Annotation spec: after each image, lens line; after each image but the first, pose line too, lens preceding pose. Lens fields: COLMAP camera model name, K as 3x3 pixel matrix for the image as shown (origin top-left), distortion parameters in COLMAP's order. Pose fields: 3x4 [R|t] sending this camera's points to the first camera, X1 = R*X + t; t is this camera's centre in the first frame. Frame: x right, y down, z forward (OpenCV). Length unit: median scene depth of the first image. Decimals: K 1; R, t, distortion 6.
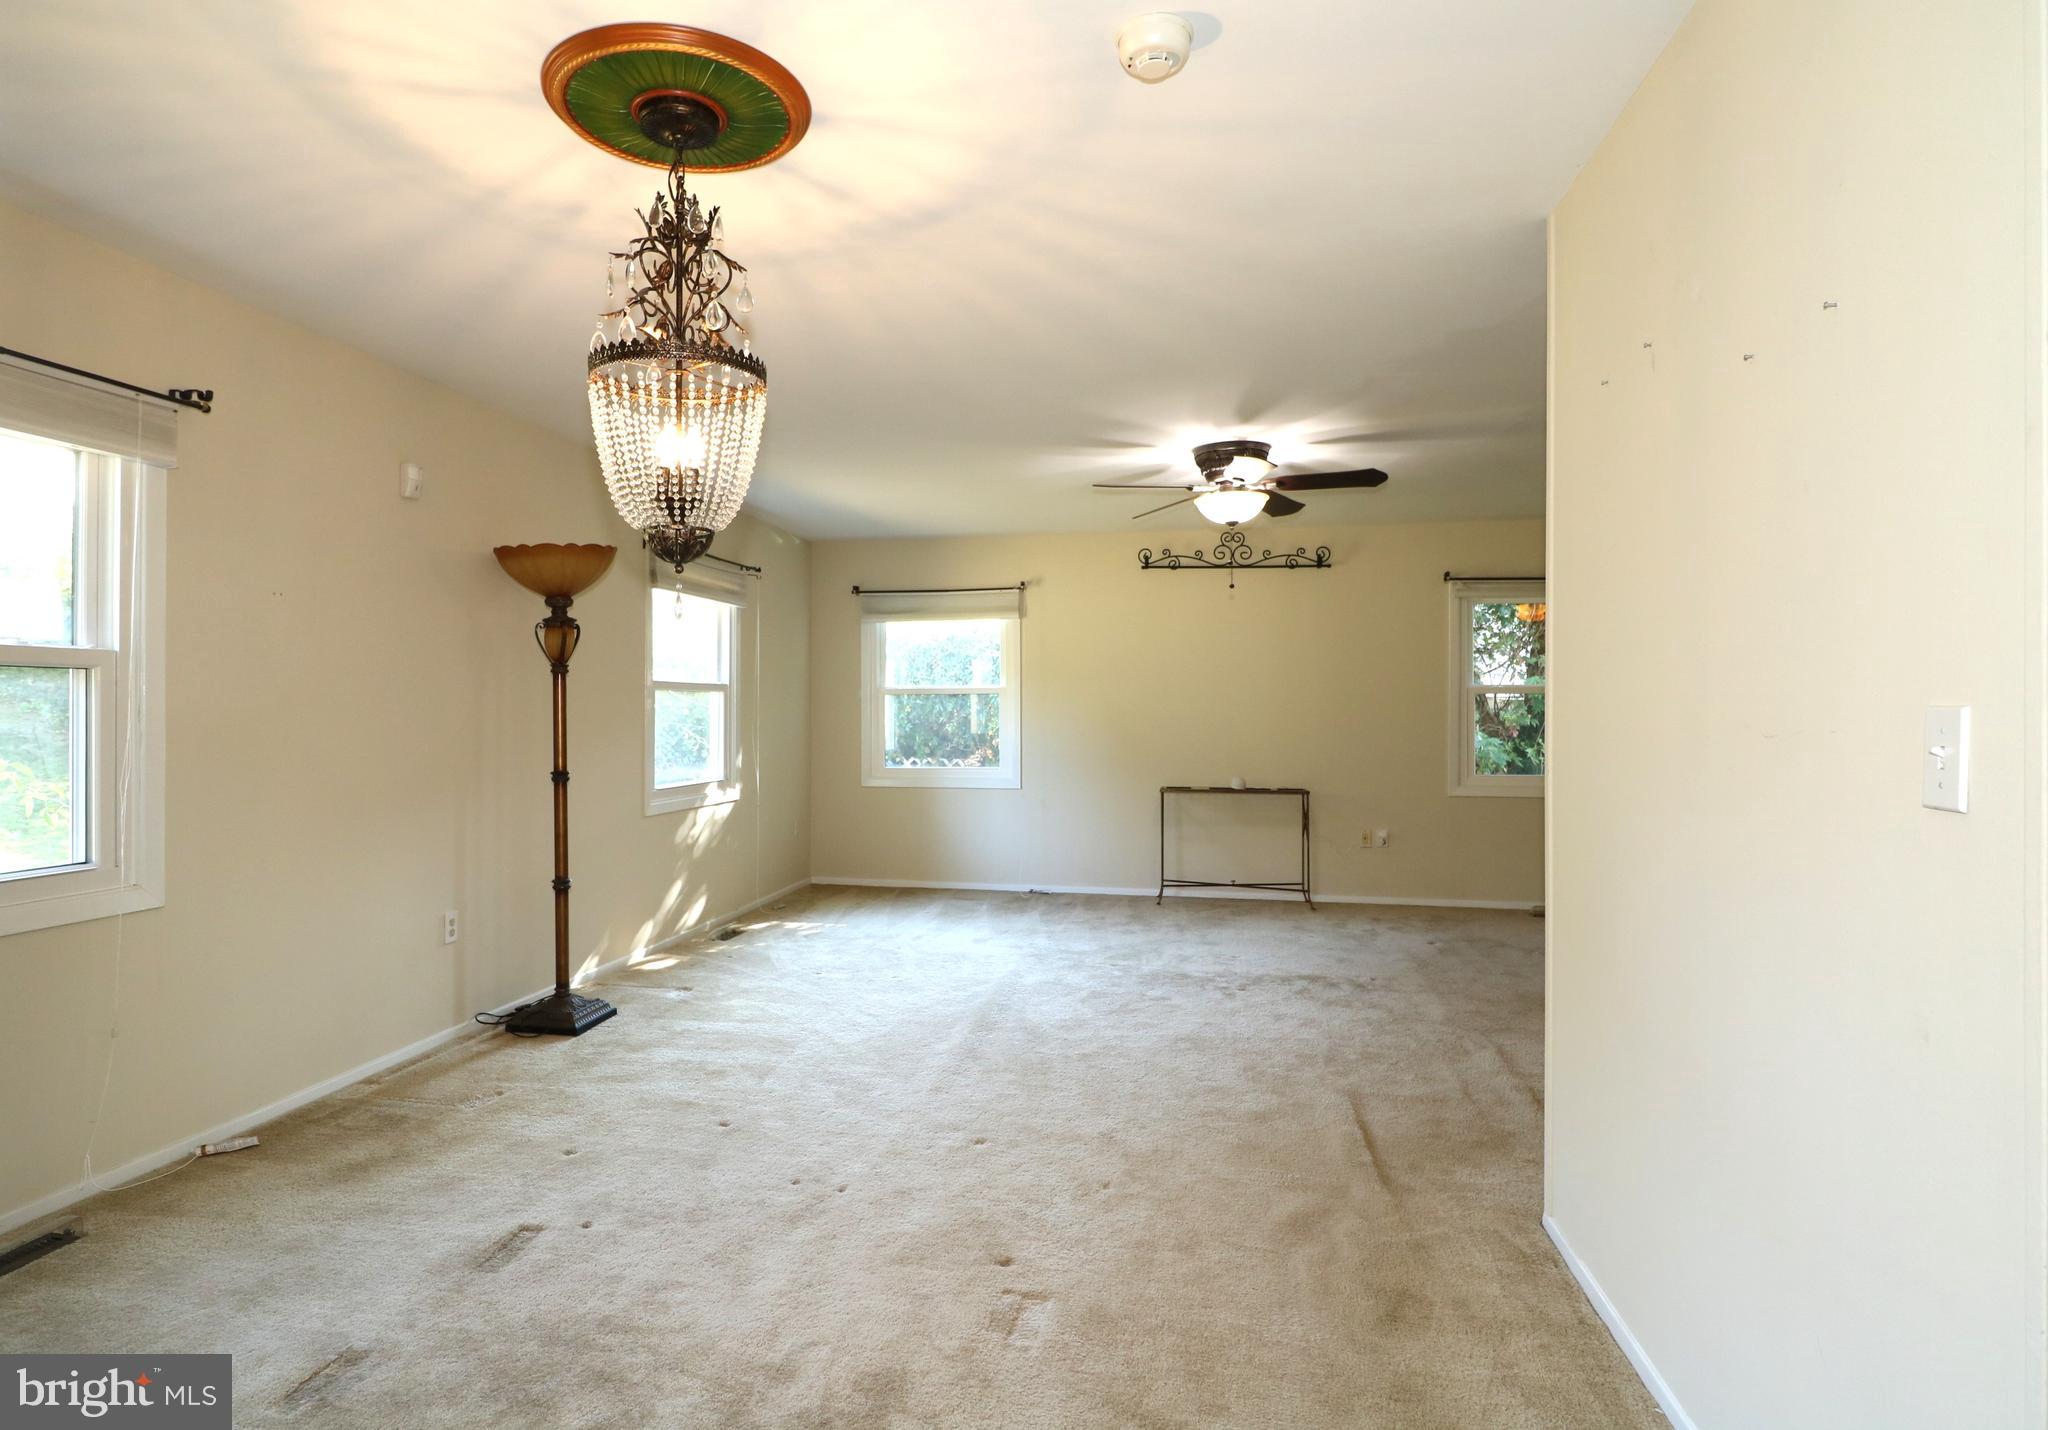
lens RADIAL K [[1112.1, 0, 1020.2], [0, 1112.1, 713.8], [0, 0, 1]] dist [-0.000546, 0.000062]
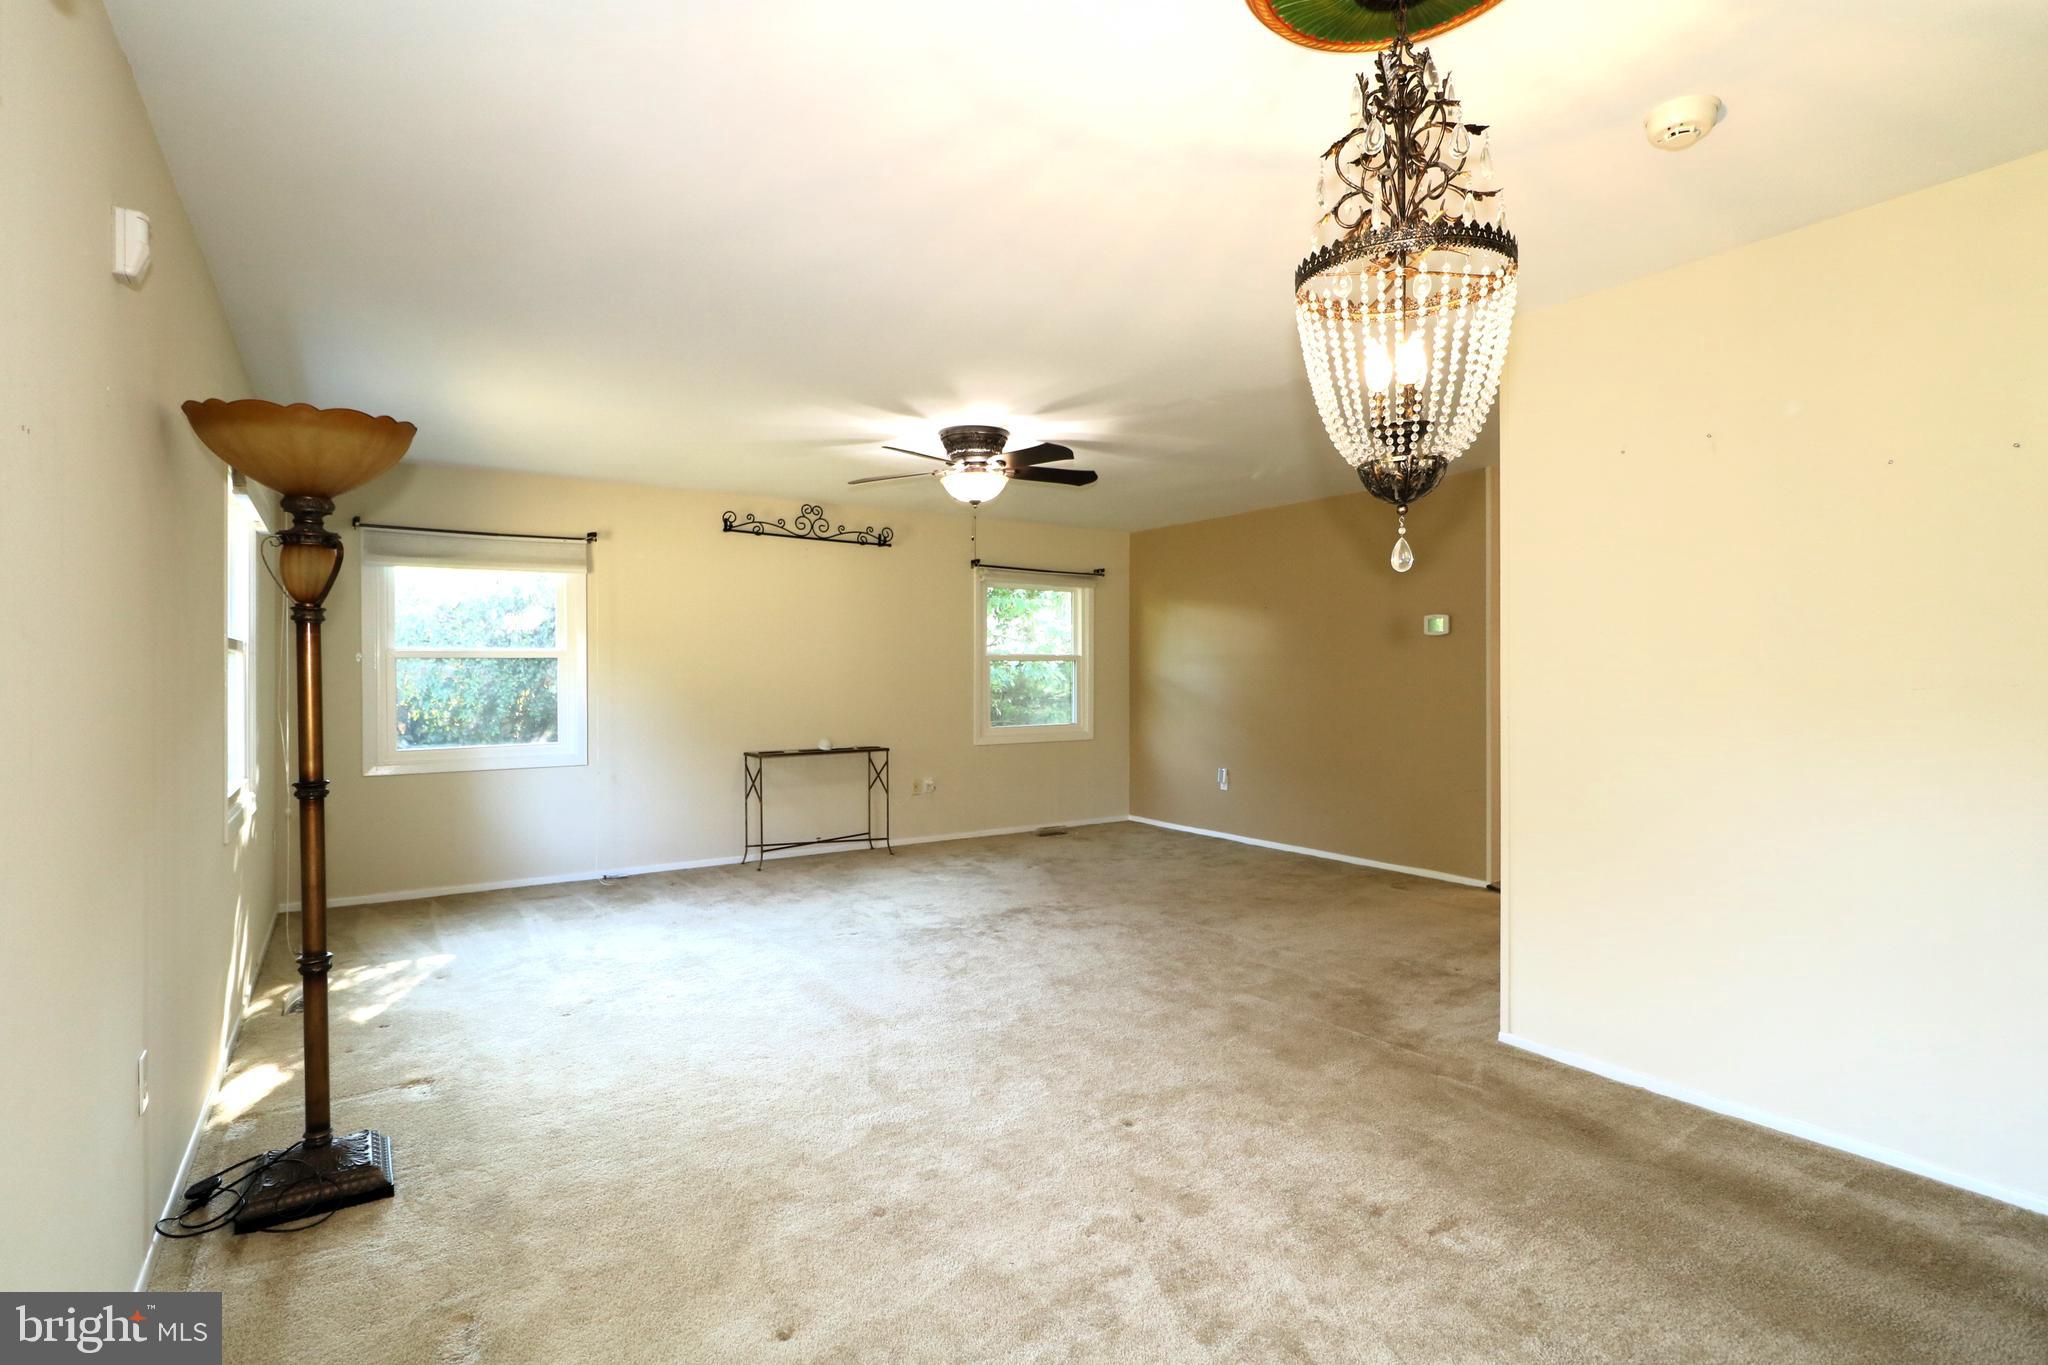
lens RADIAL K [[975.7, 0, 1020.4], [0, 975.7, 675.2], [0, 0, 1]] dist [-0.001268, -0.000142]
pose [[0.713987, -0.005280, 0.700139, -0.434545], [0.006474, 0.999979, 0.000940, -0.003827], [-0.700129, 0.003861, 0.714006, 0.288273]]
